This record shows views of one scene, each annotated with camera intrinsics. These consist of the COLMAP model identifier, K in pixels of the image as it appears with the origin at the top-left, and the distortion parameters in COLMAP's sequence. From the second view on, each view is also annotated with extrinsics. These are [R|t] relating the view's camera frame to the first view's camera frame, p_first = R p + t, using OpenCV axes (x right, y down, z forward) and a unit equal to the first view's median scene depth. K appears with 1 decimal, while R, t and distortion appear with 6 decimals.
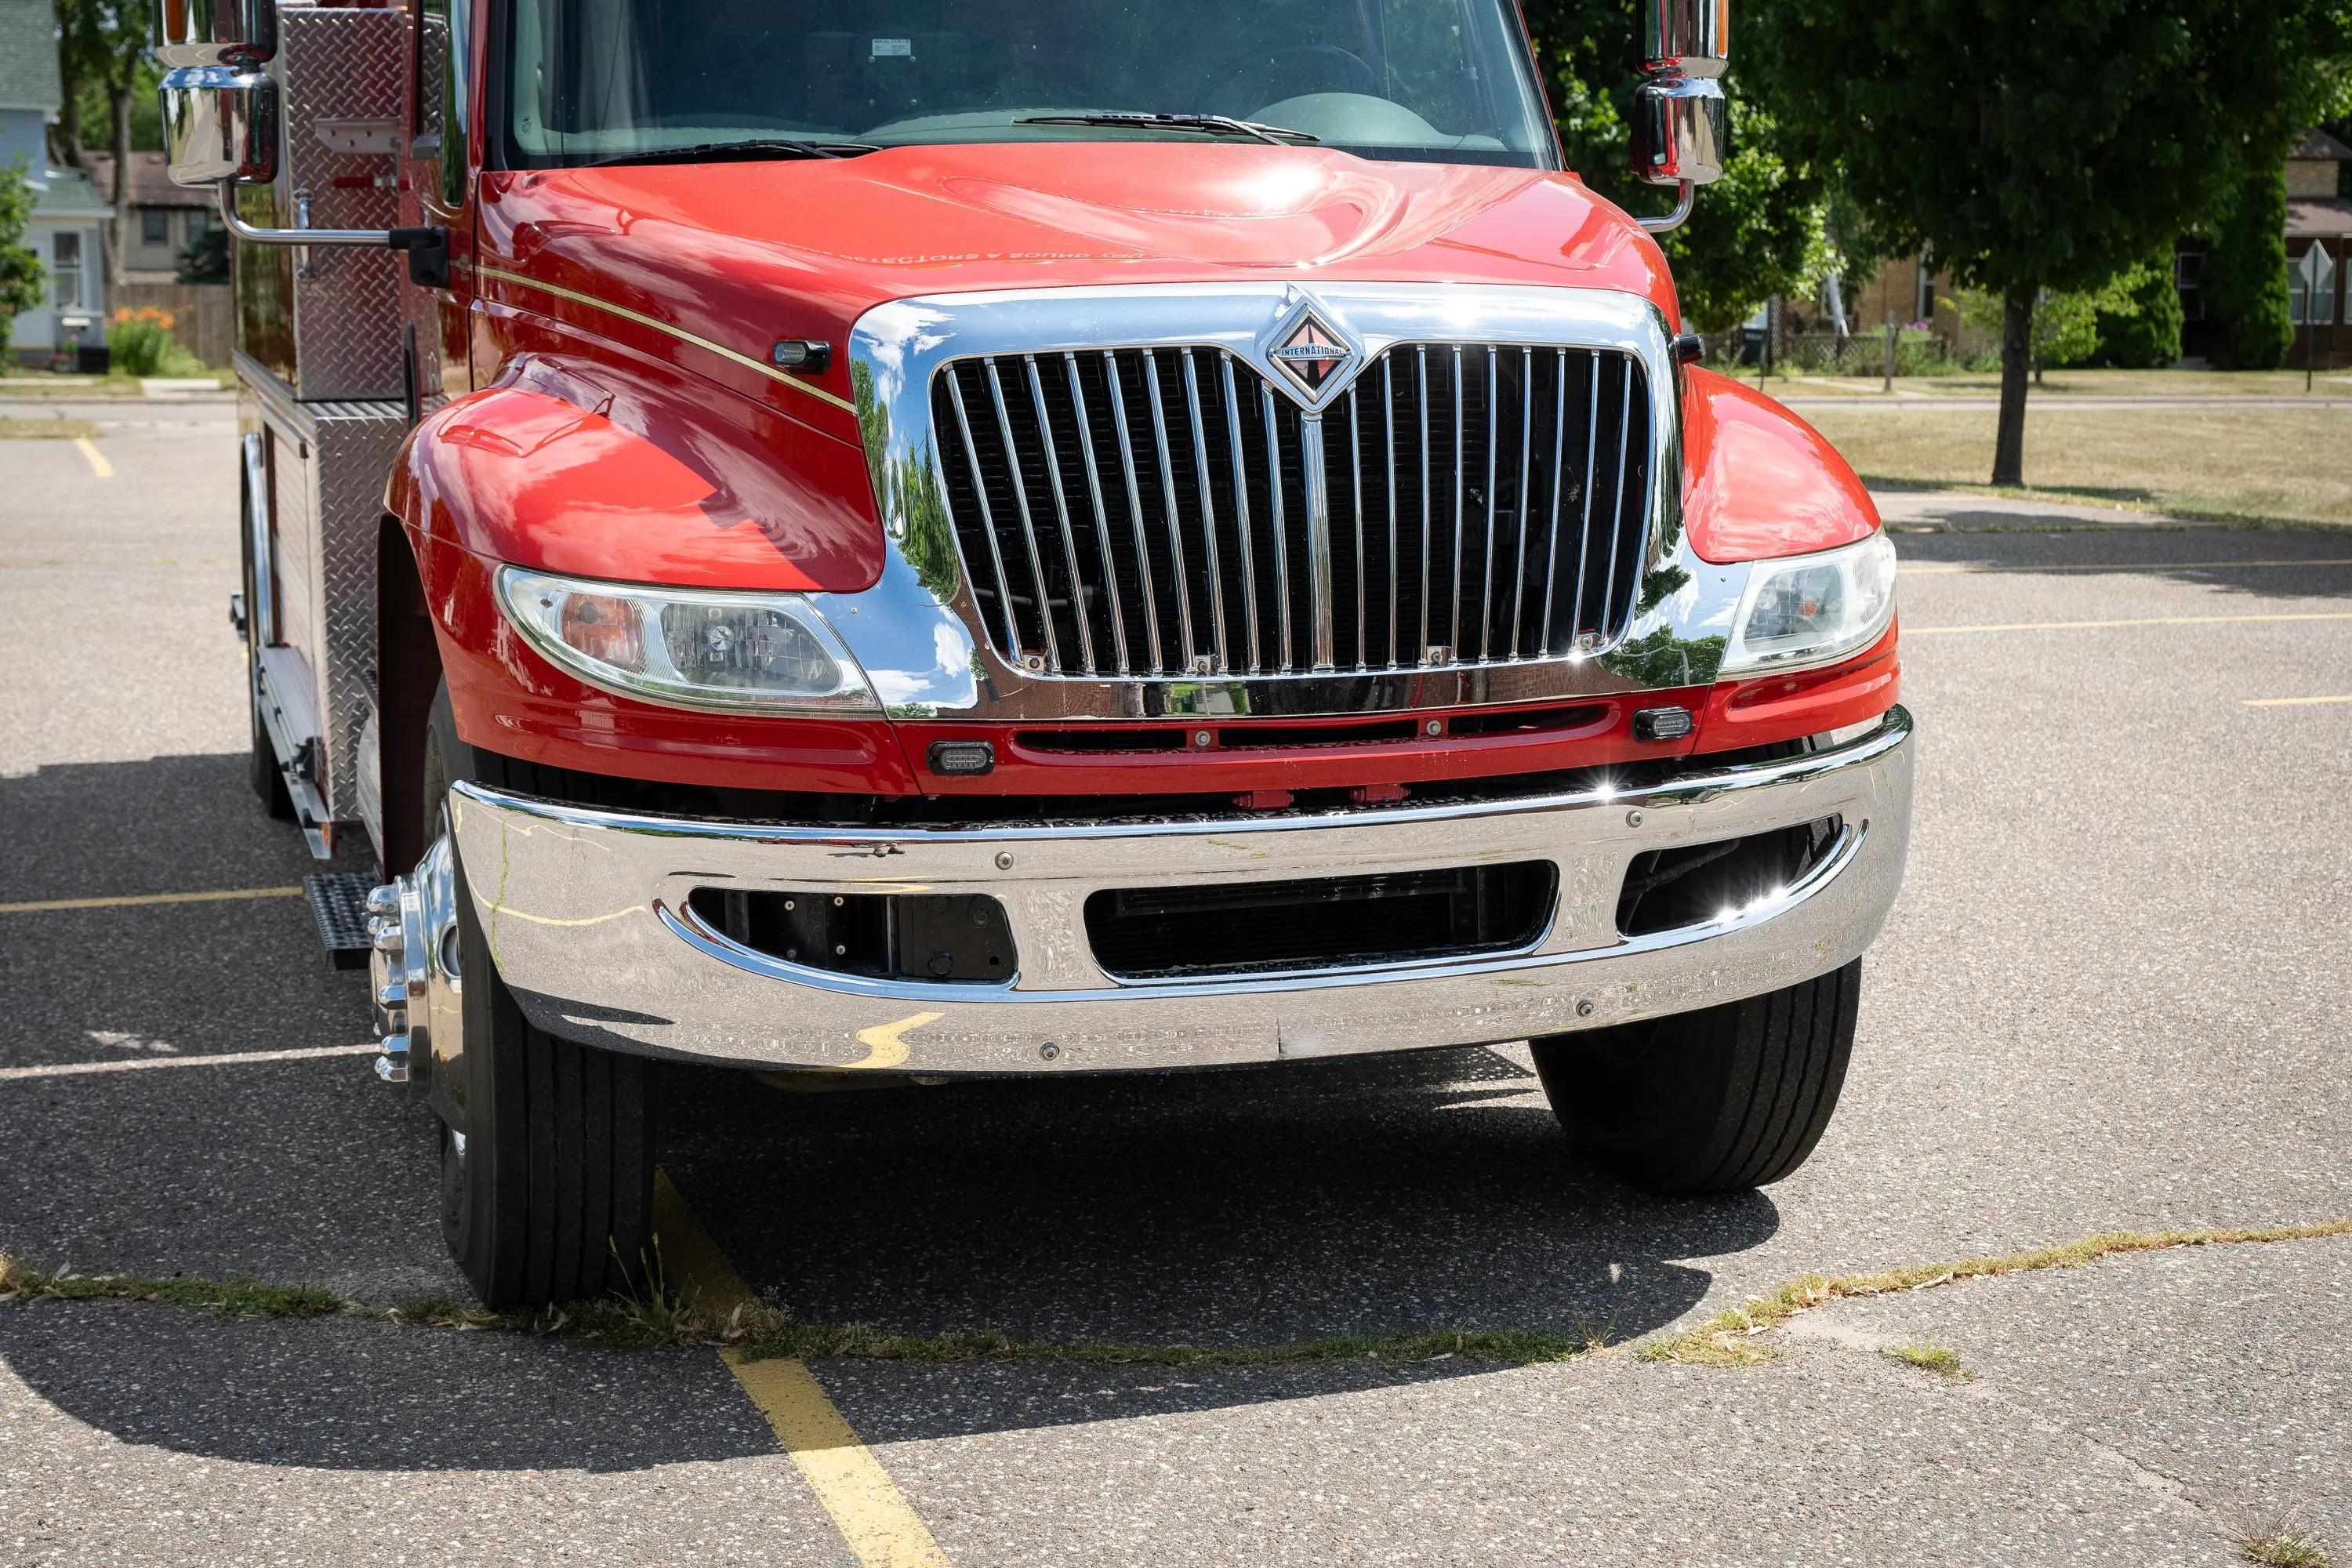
lens RADIAL K [[3649.2, 0, 1162.8], [0, 3649.2, 795.0], [0, 0, 1]] dist [0.020590, 0.000000]
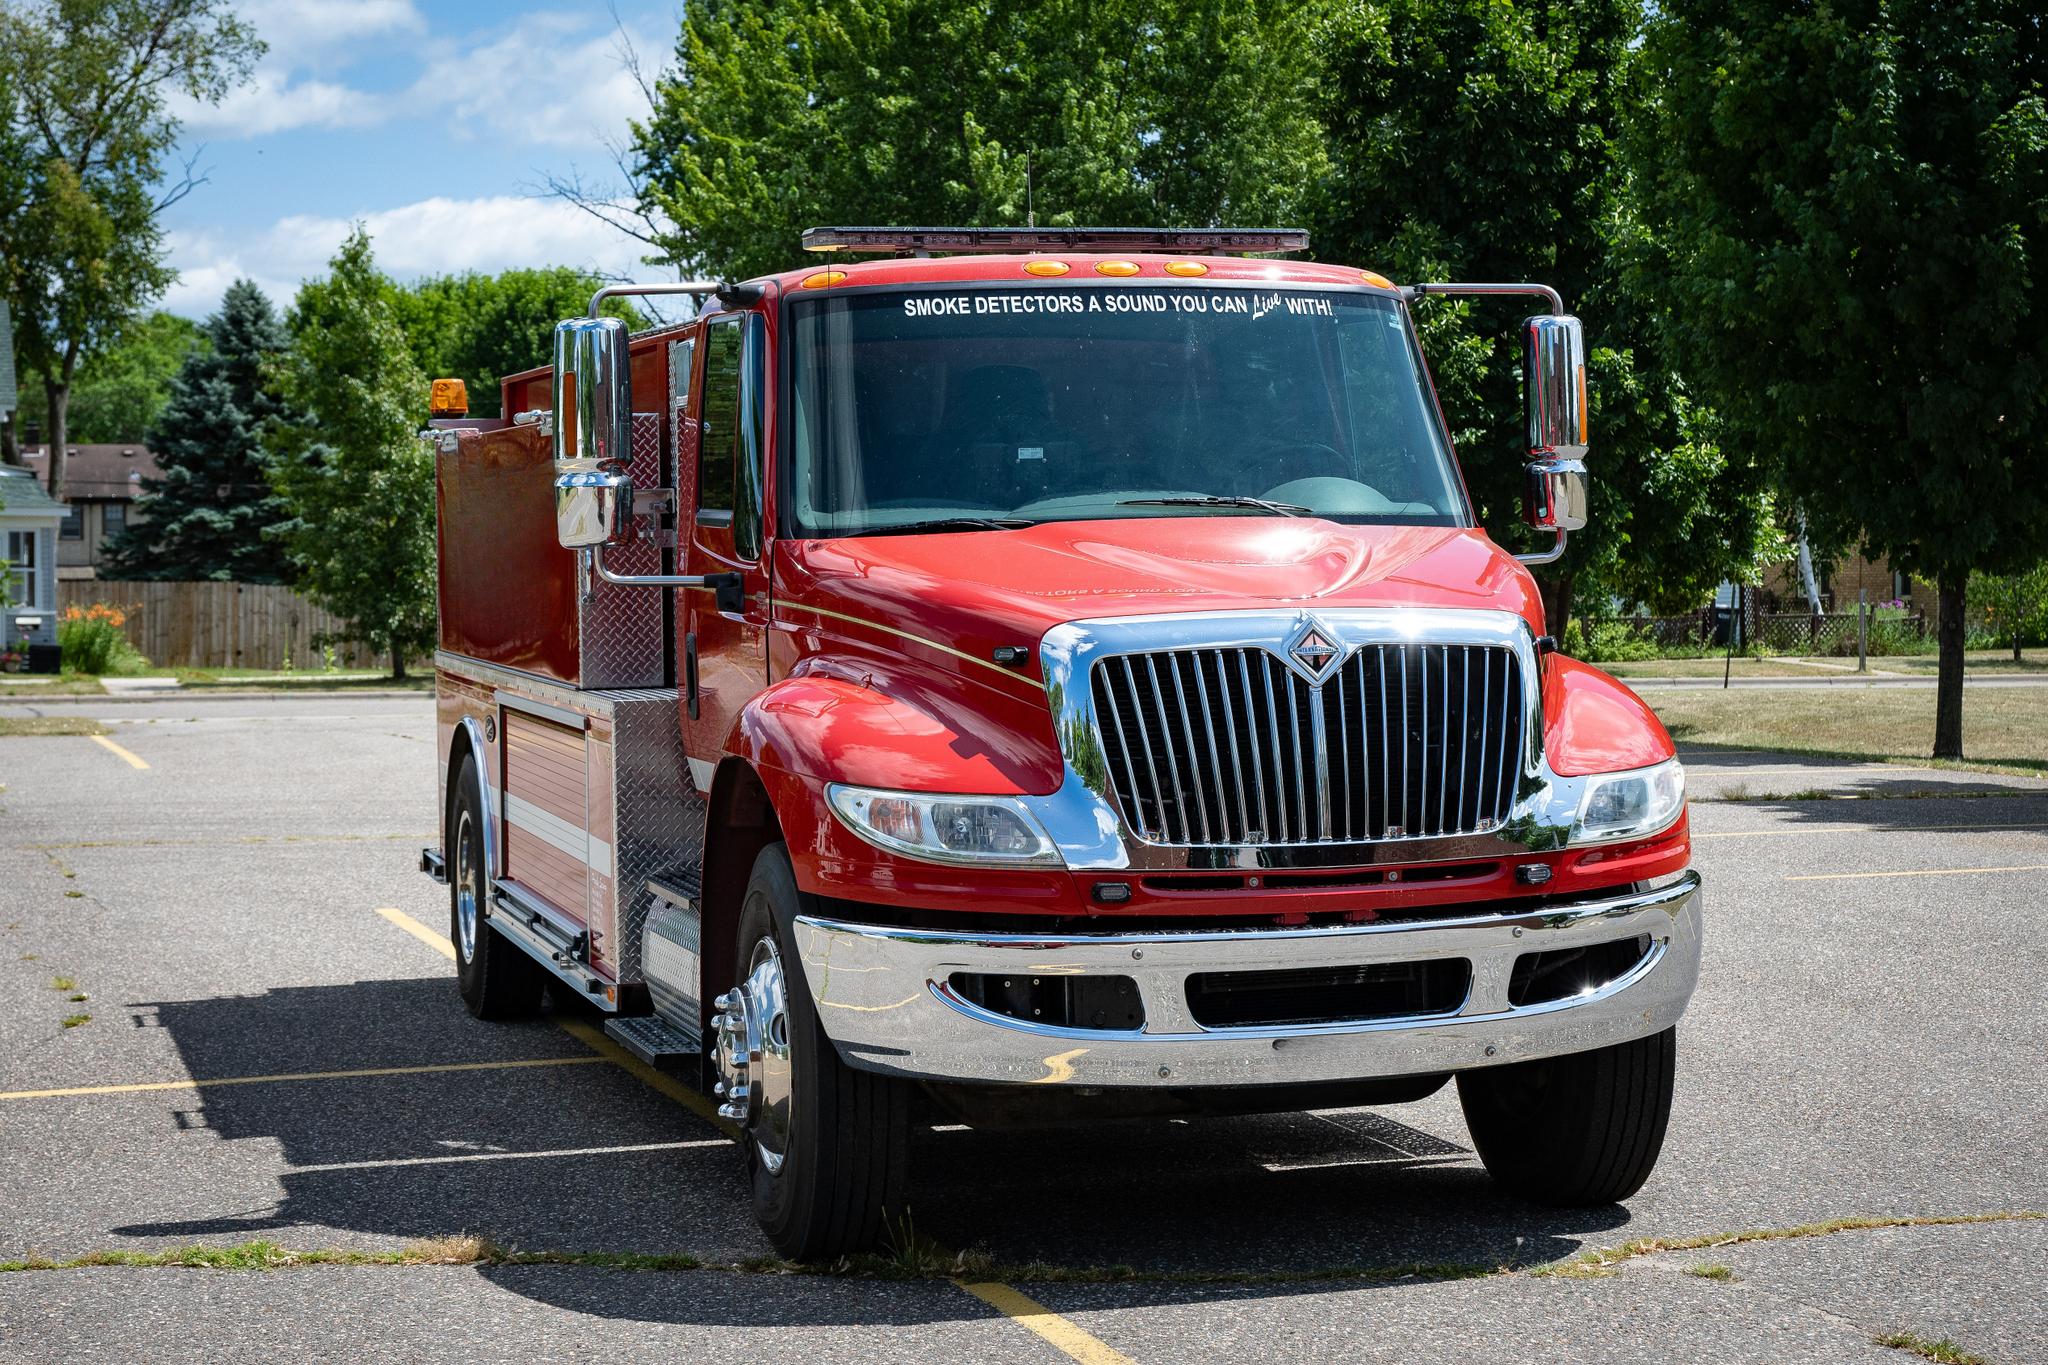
lens RADIAL K [[4412.3, 0, 1088.3], [0, 4412.3, 636.6], [0, 0, 1]] dist [0.124037, 0.000000]
pose [[0.999940, -0.010721, 0.002397, -0.061960], [0.010931, 0.992765, -0.119576, 0.103191], [-0.001097, 0.119595, 0.992822, -0.919323]]
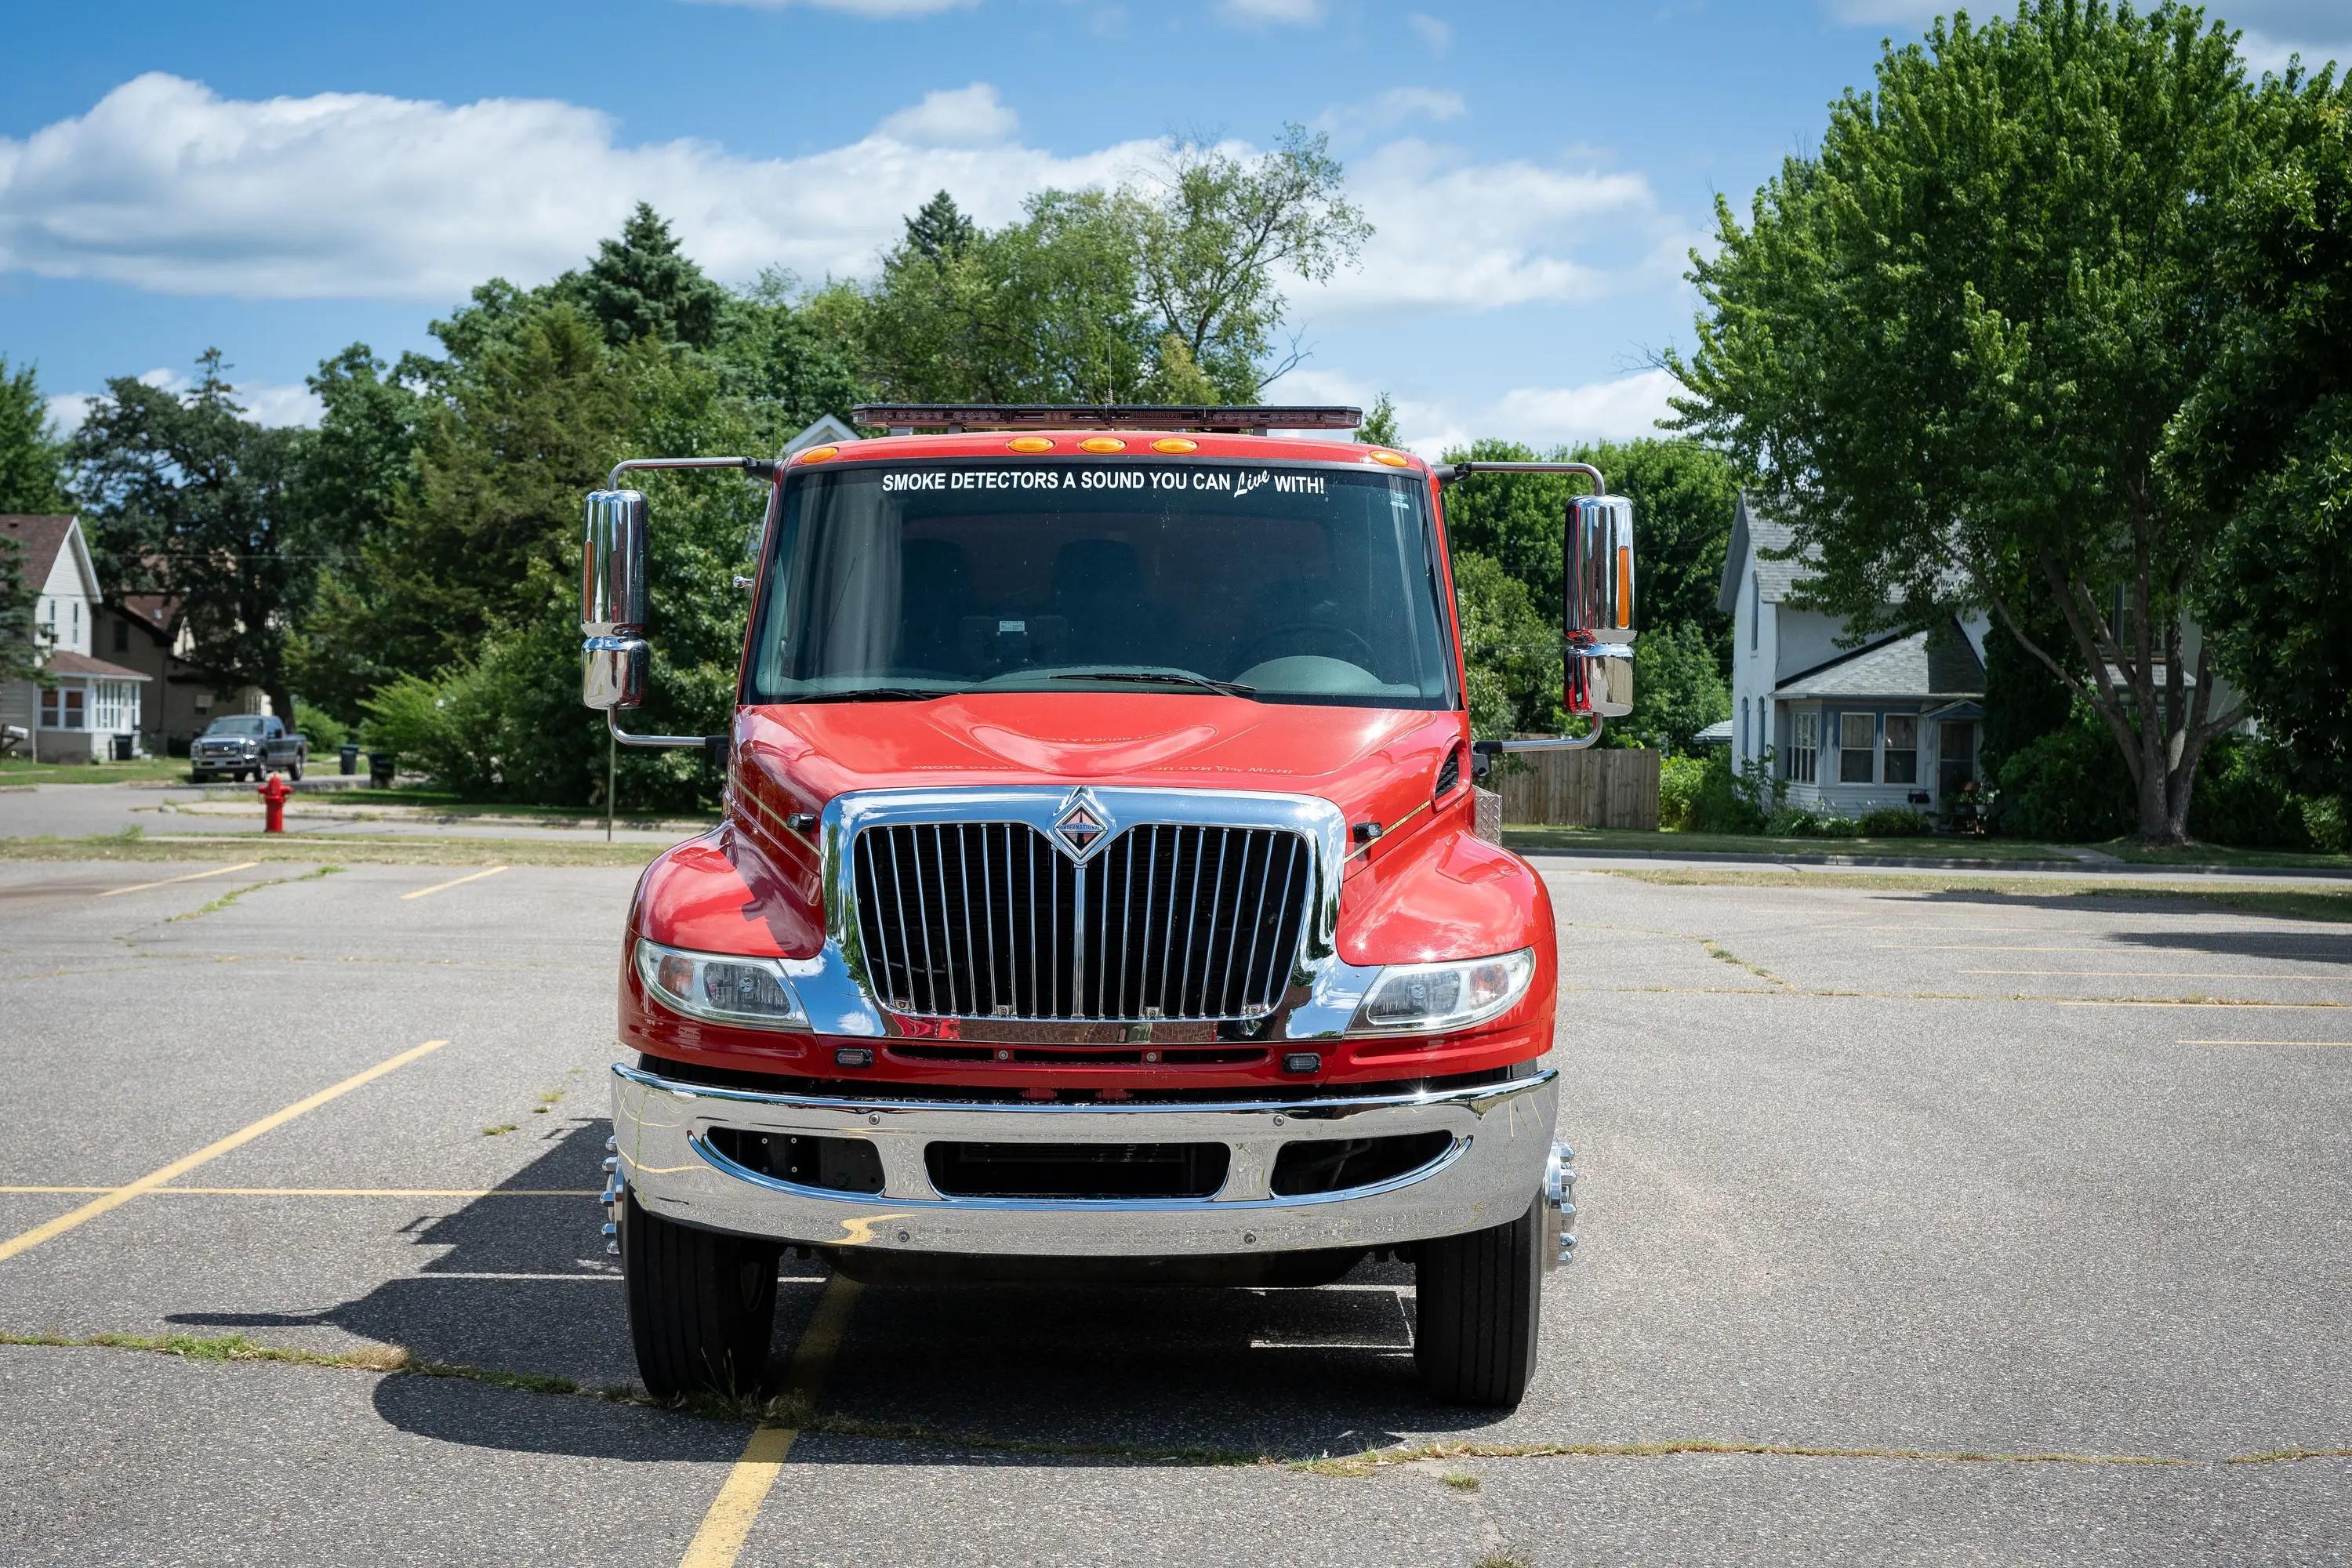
lens RADIAL K [[4314.3, 0, 1170.6], [0, 4314.3, 799.0], [0, 0, 1]] dist [0.015801, 0.000000]
pose [[0.939753, 0.022452, -0.341116, 0.689800], [-0.063220, 0.992044, -0.108870, 0.071711], [0.335958, 0.123876, 0.933695, -0.763720]]
